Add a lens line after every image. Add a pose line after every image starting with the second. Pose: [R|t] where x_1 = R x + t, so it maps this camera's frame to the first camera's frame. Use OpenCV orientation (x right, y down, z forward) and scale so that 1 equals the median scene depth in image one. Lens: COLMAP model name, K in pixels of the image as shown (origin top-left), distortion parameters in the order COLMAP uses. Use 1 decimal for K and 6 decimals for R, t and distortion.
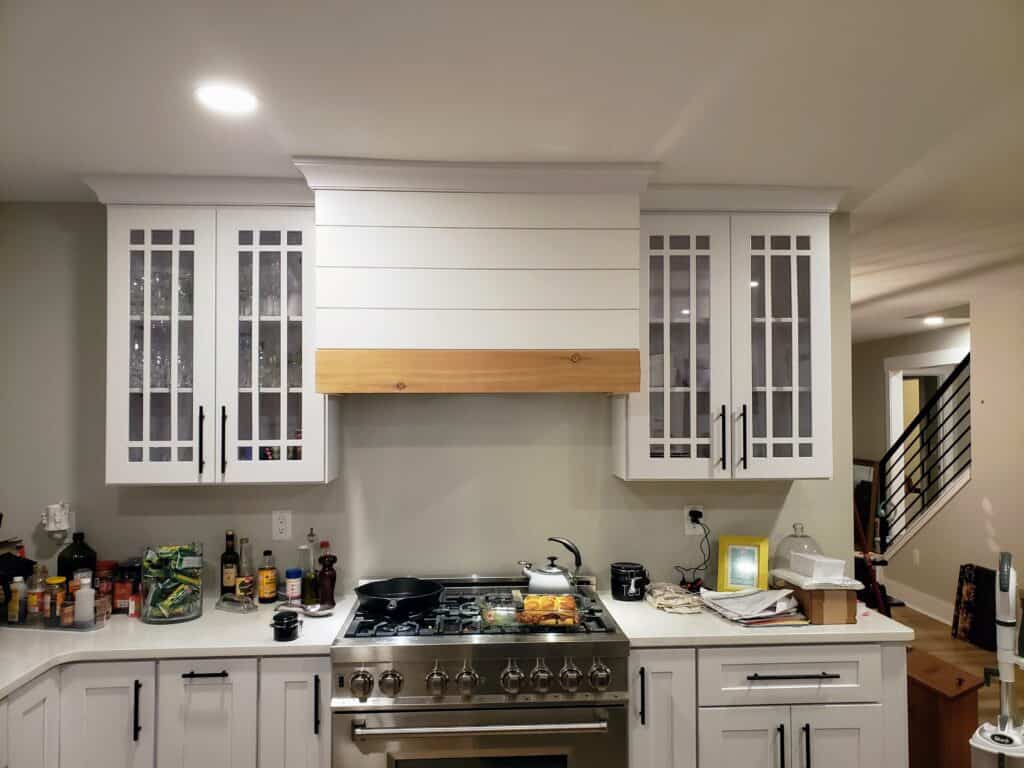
lens RADIAL K [[792.6, 0, 512.0], [0, 792.6, 384.0], [0, 0, 1]] dist [0.050133, -0.093470]
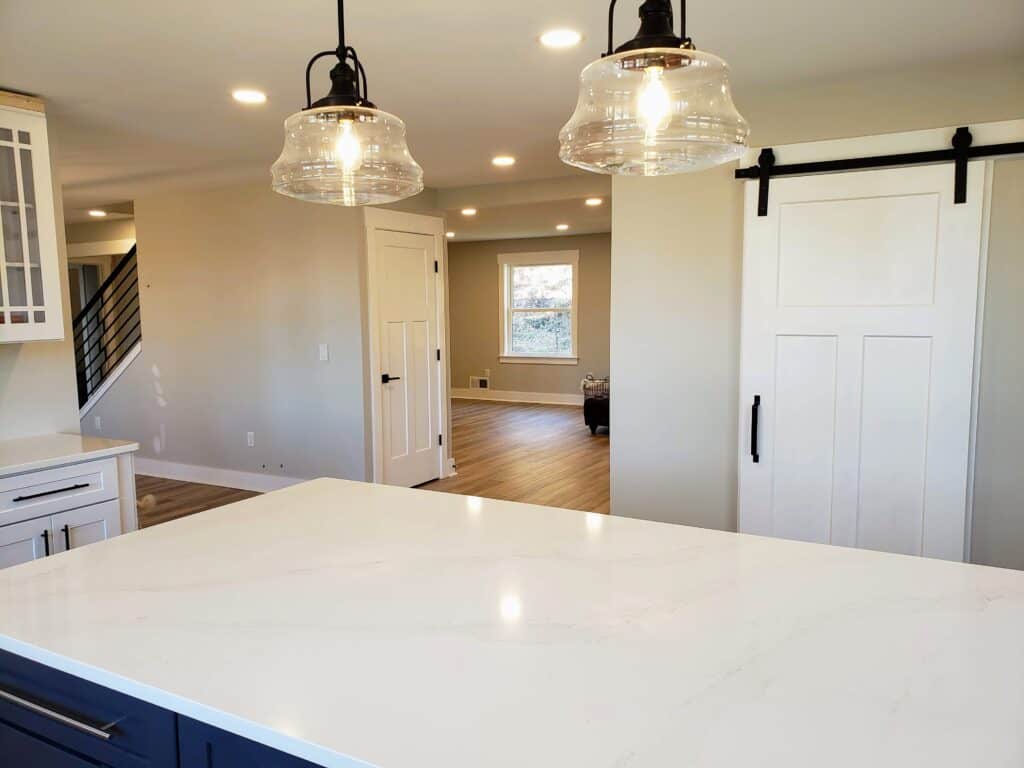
lens RADIAL K [[792.6, 0, 512.0], [0, 792.6, 384.0], [0, 0, 1]] dist [0.050133, -0.093470]
pose [[0.546830, -0.097817, 0.831510, -0.238938], [-0.010993, 0.992227, 0.123953, 0.026110], [-0.837172, -0.076922, 0.541504, -0.239229]]
